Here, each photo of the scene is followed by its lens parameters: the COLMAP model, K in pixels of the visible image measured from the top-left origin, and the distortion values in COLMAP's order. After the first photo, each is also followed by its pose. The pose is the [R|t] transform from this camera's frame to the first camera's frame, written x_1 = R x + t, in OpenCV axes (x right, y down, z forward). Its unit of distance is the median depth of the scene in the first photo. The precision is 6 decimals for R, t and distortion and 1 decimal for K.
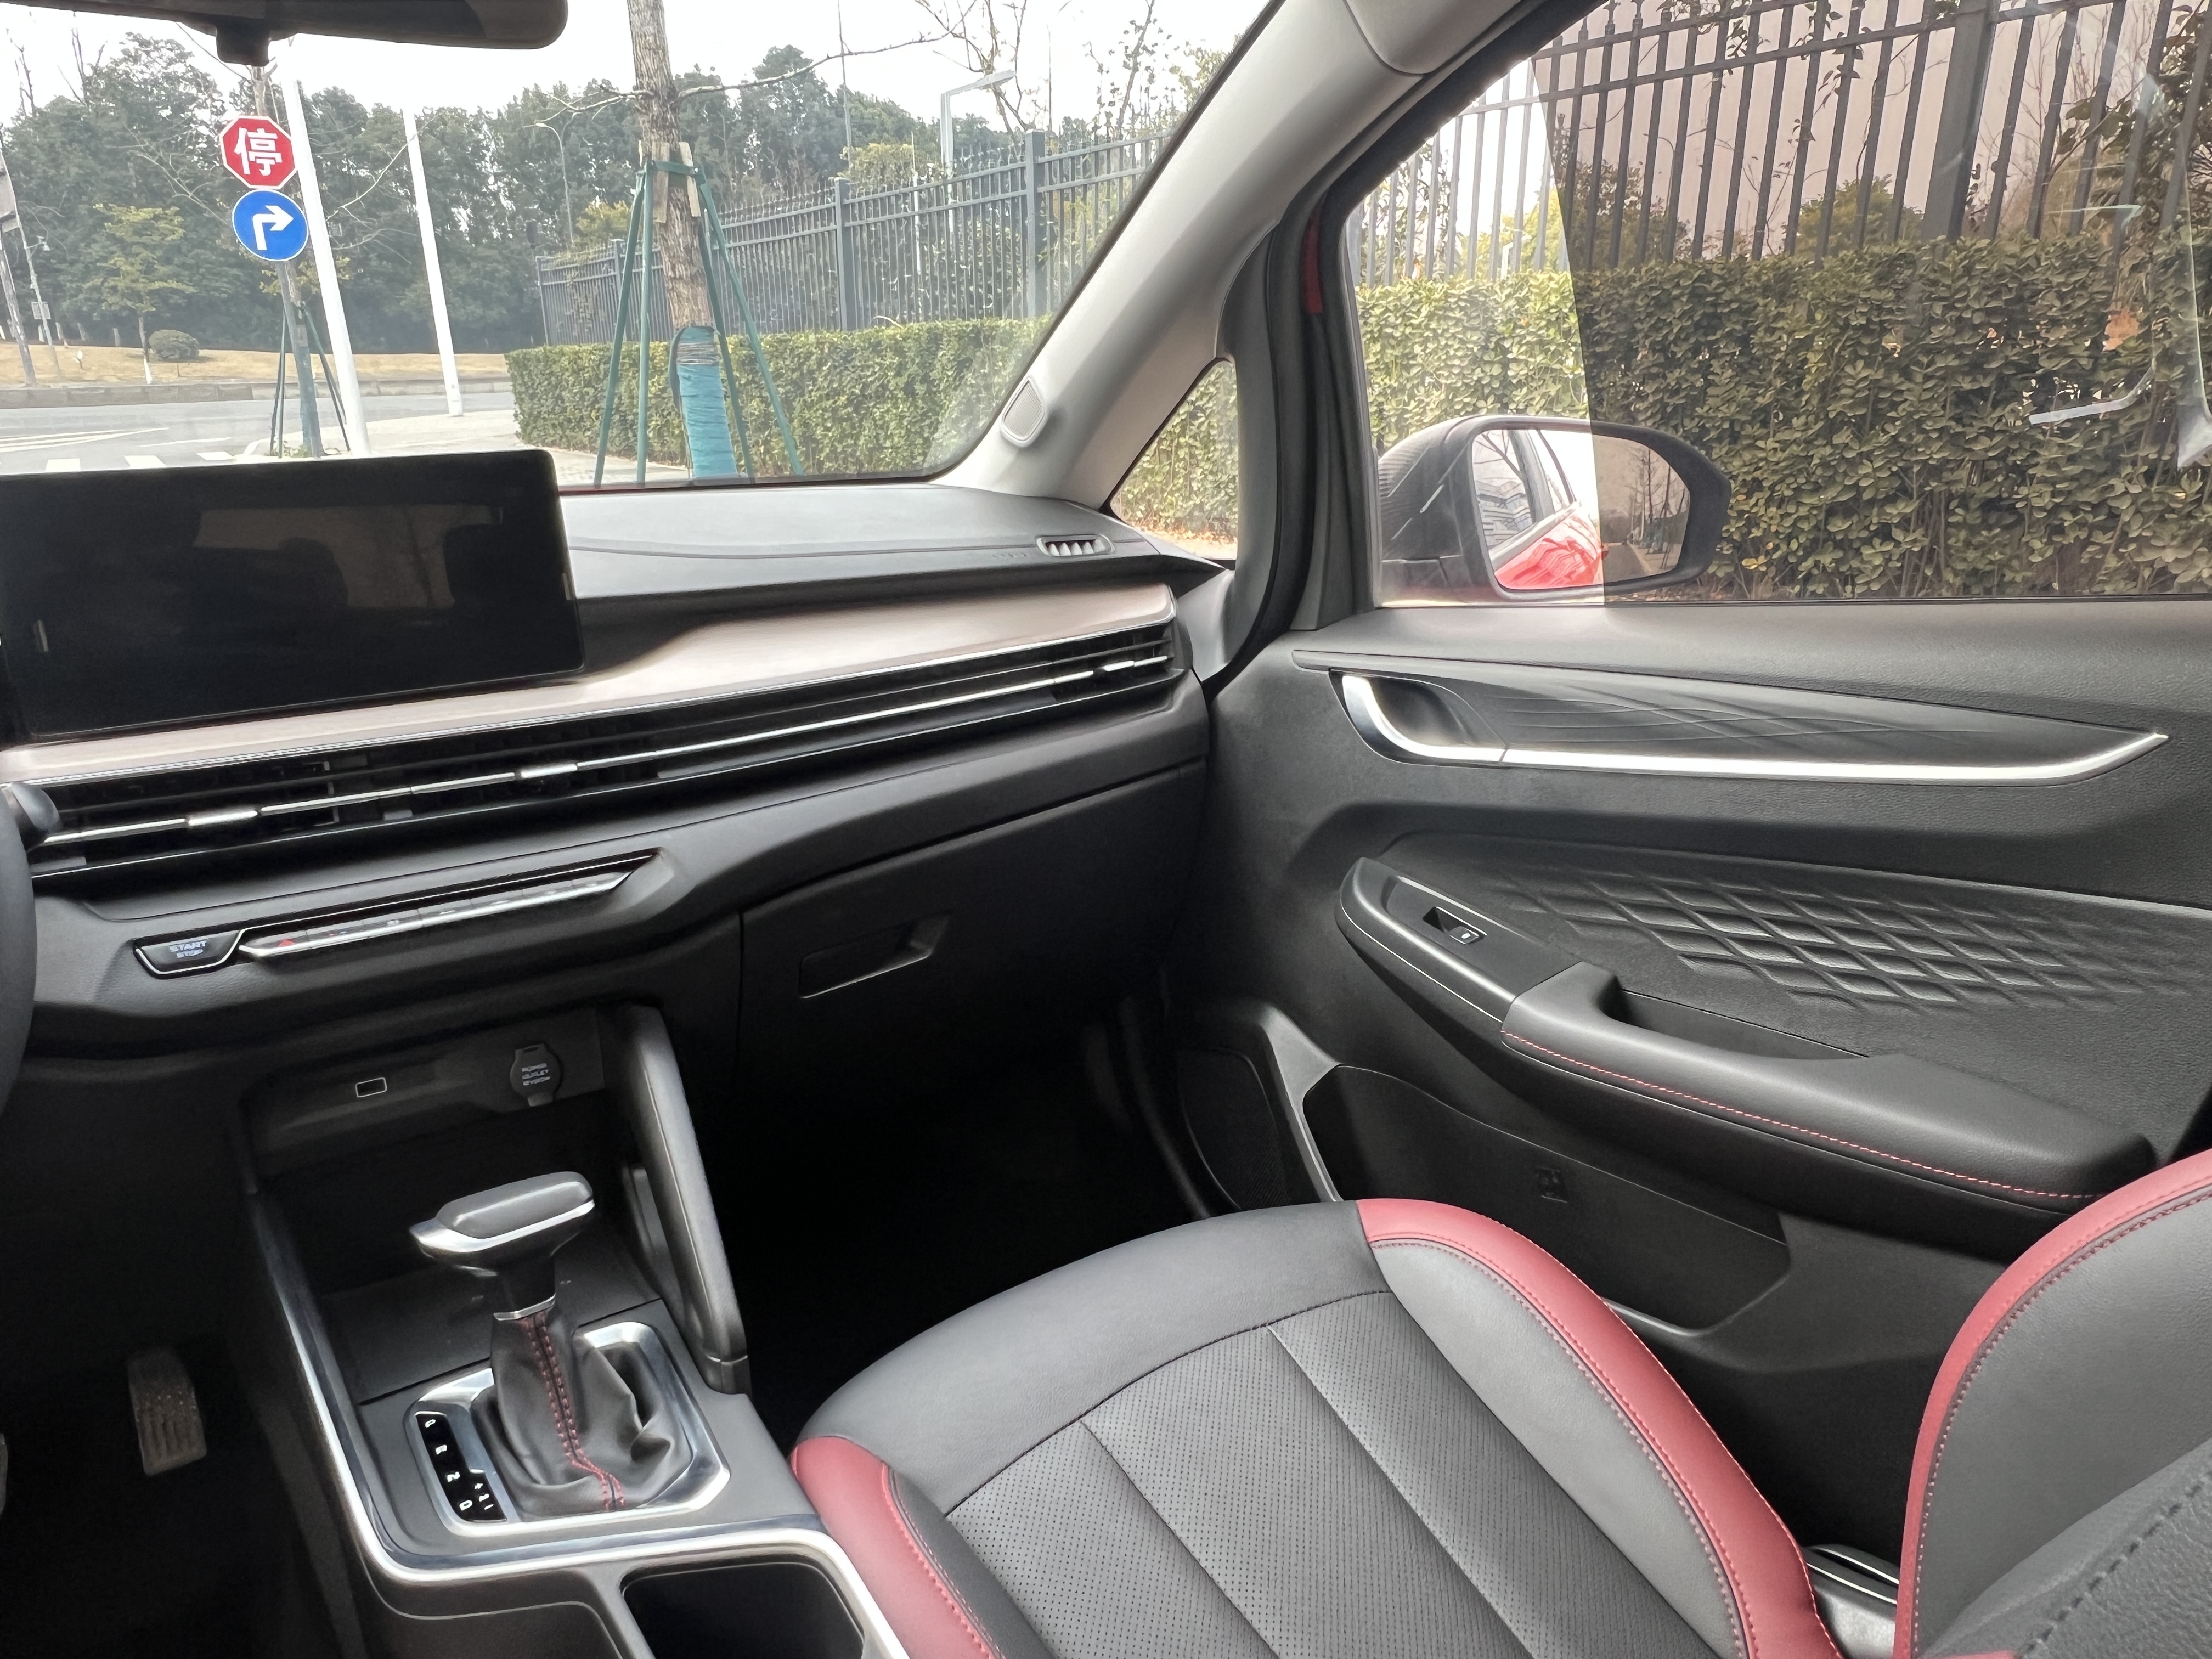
lens RADIAL K [[1411.9, 0, 1089.9], [0, 1411.9, 854.7], [0, 0, 1]] dist [-0.002259, -0.002348]
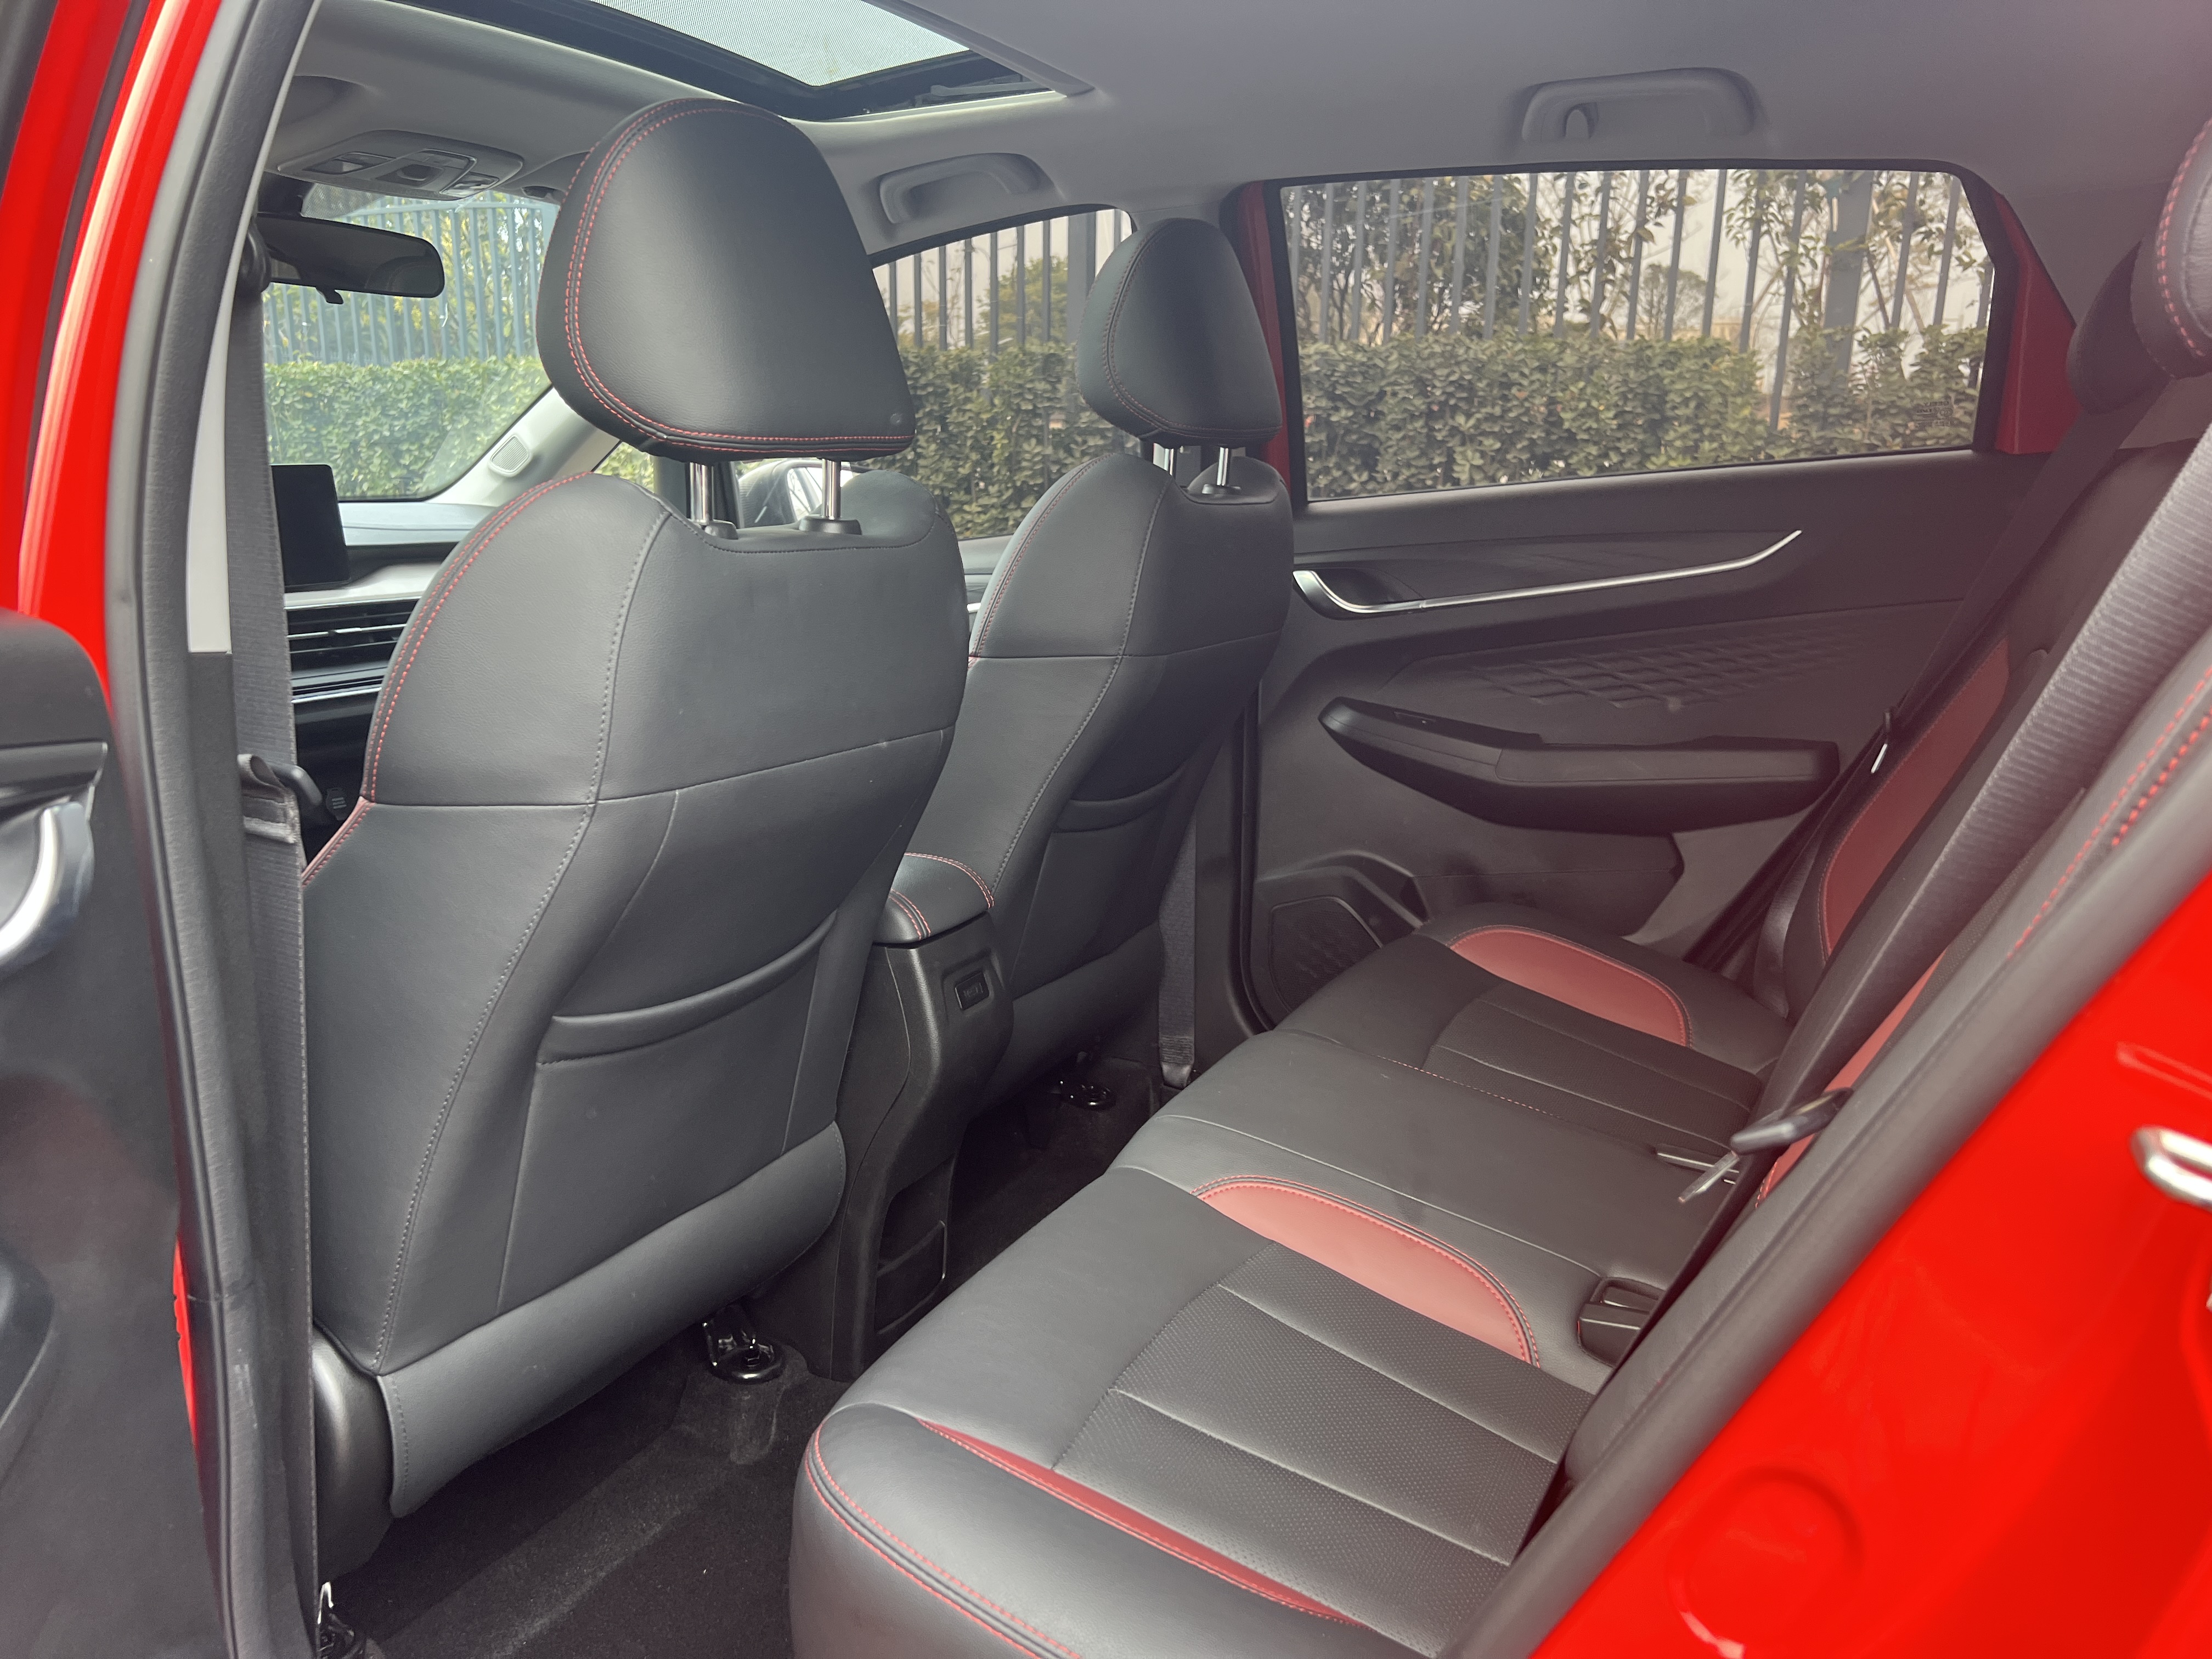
lens RADIAL K [[1689.6, 0, 1104.5], [0, 1689.6, 849.3], [0, 0, 1]] dist [-0.014717, -0.012952]
pose [[0.878245, -0.088510, 0.469949, -0.412930], [0.131795, 0.989463, -0.059944, 0.350214], [-0.459691, 0.114582, 0.880656, -0.992633]]
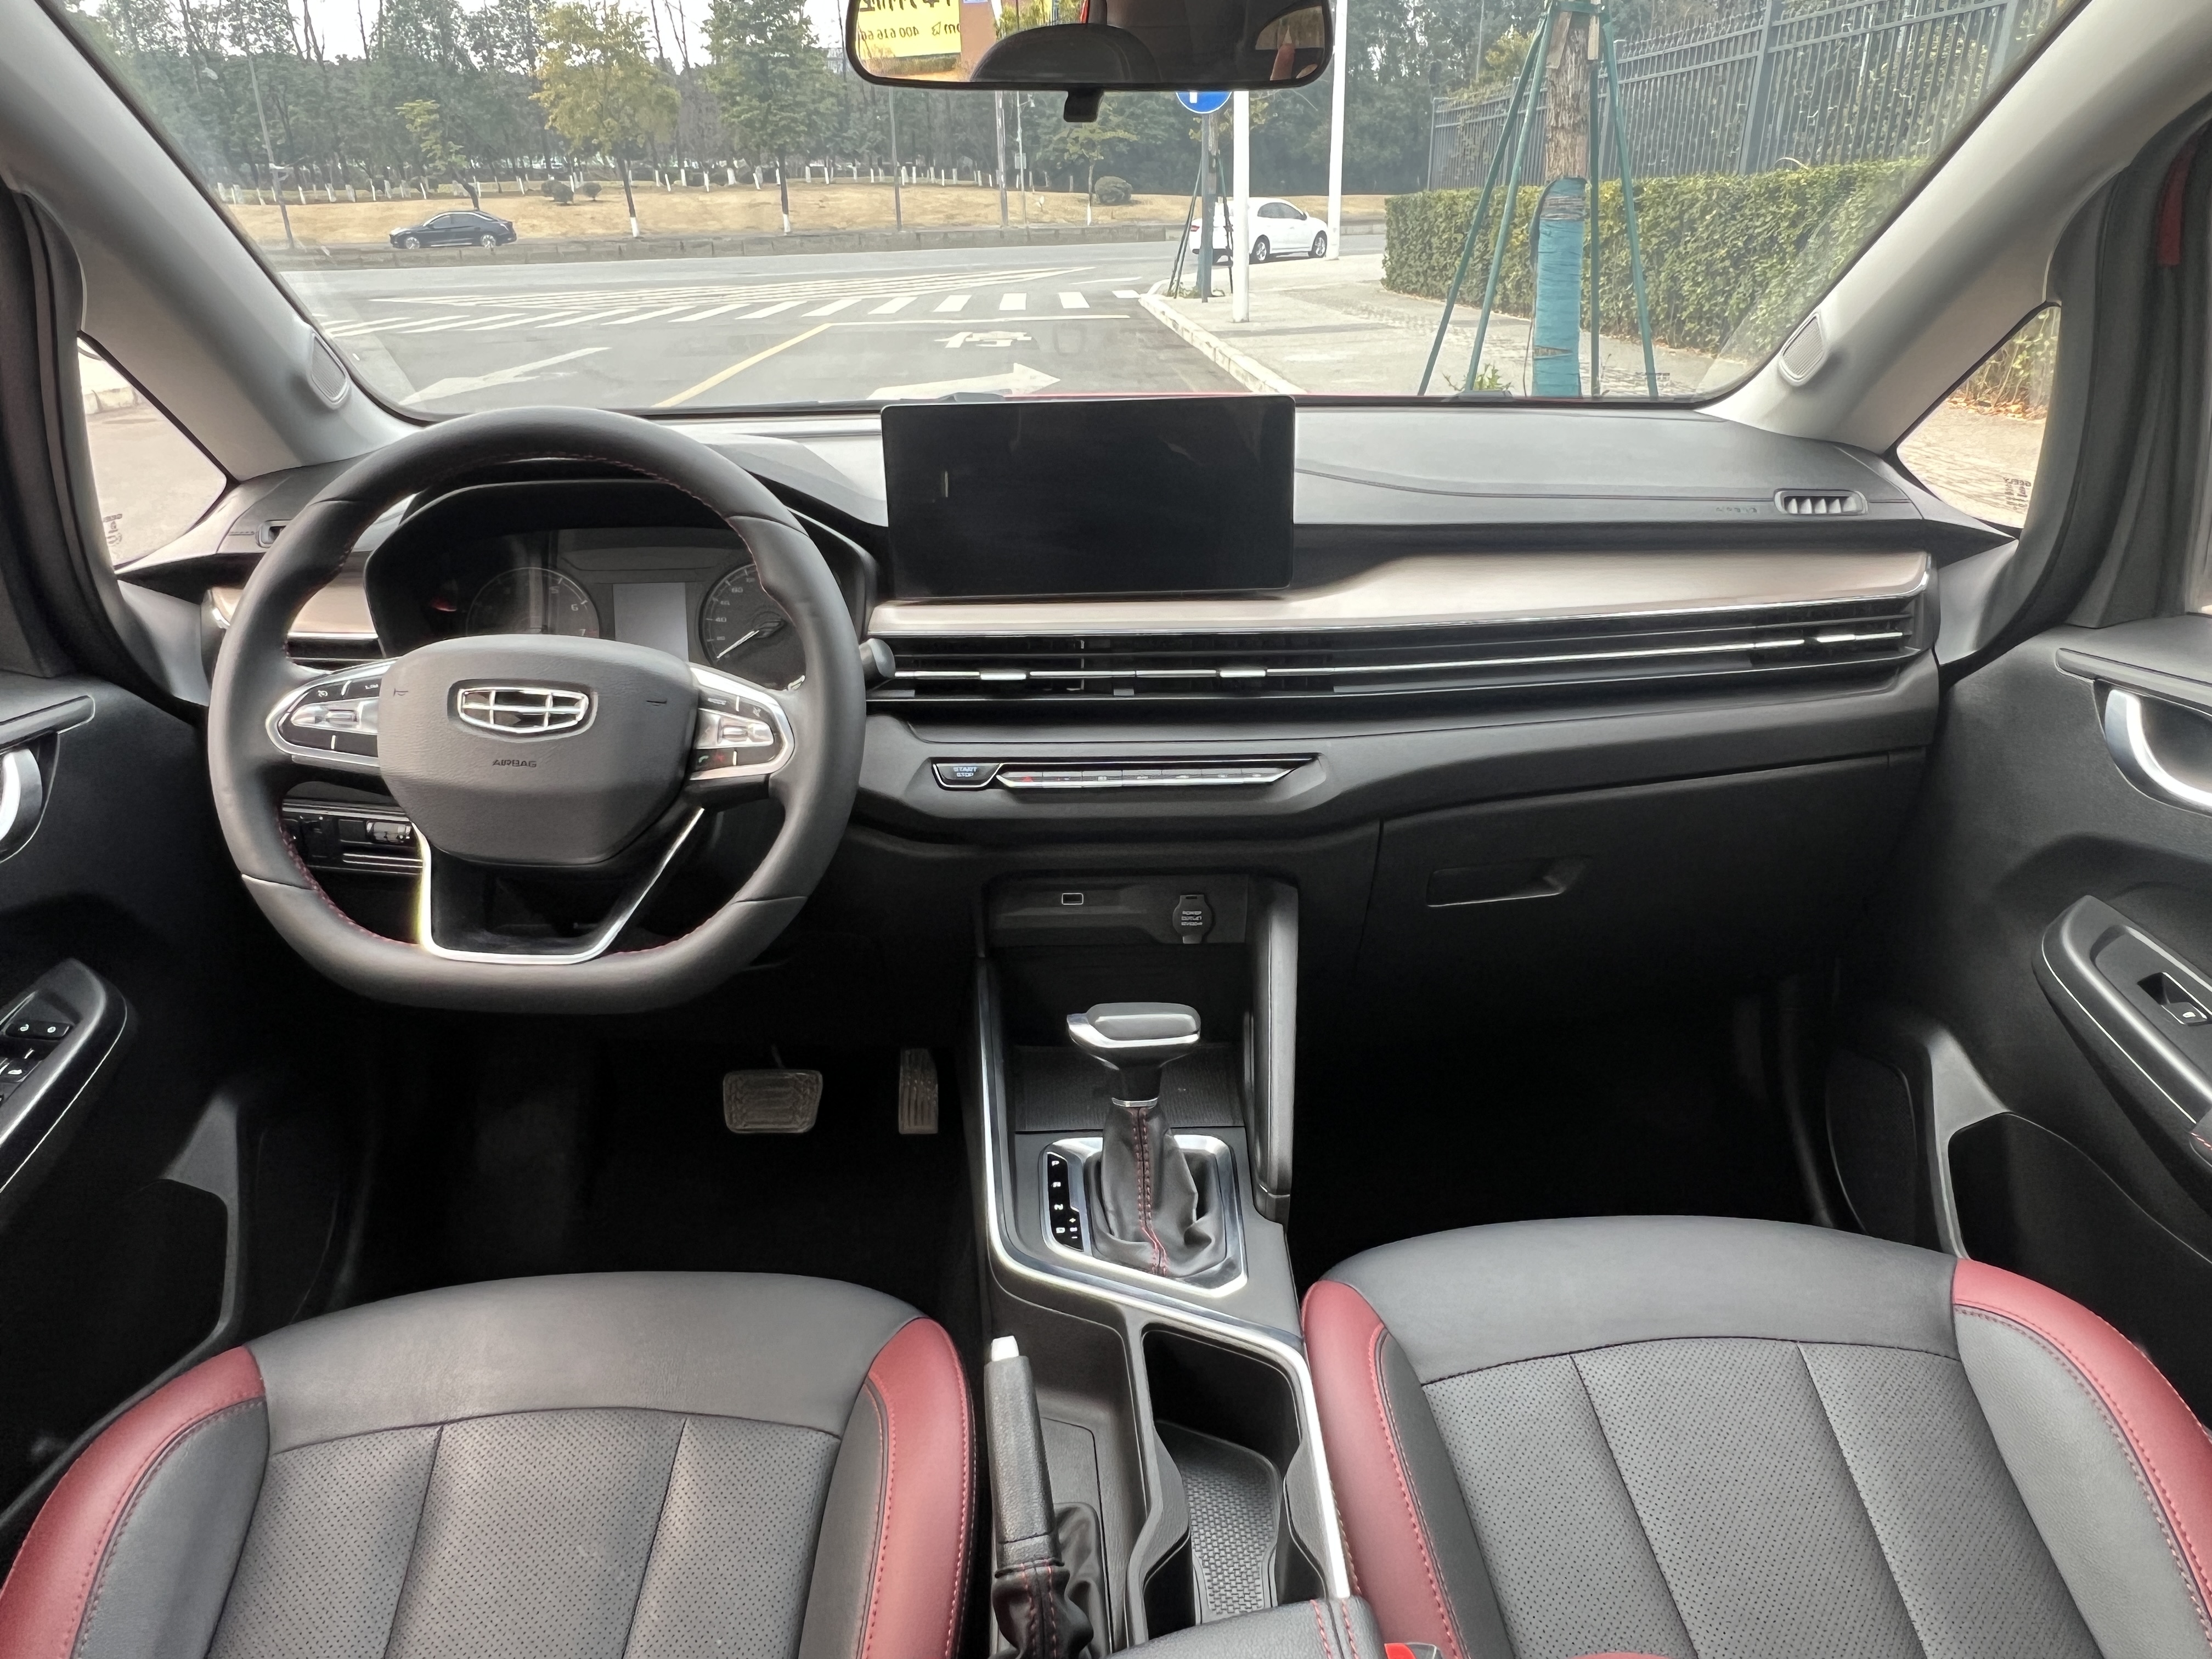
lens RADIAL K [[1411.9, 0, 1095.9], [0, 1411.9, 851.6], [0, 0, 1]] dist [-0.002259, -0.002348]
pose [[0.846846, 0.214692, -0.486578, 0.086245], [-0.166467, 0.975930, 0.140888, -0.043307], [0.505114, -0.038311, 0.862202, -0.061848]]
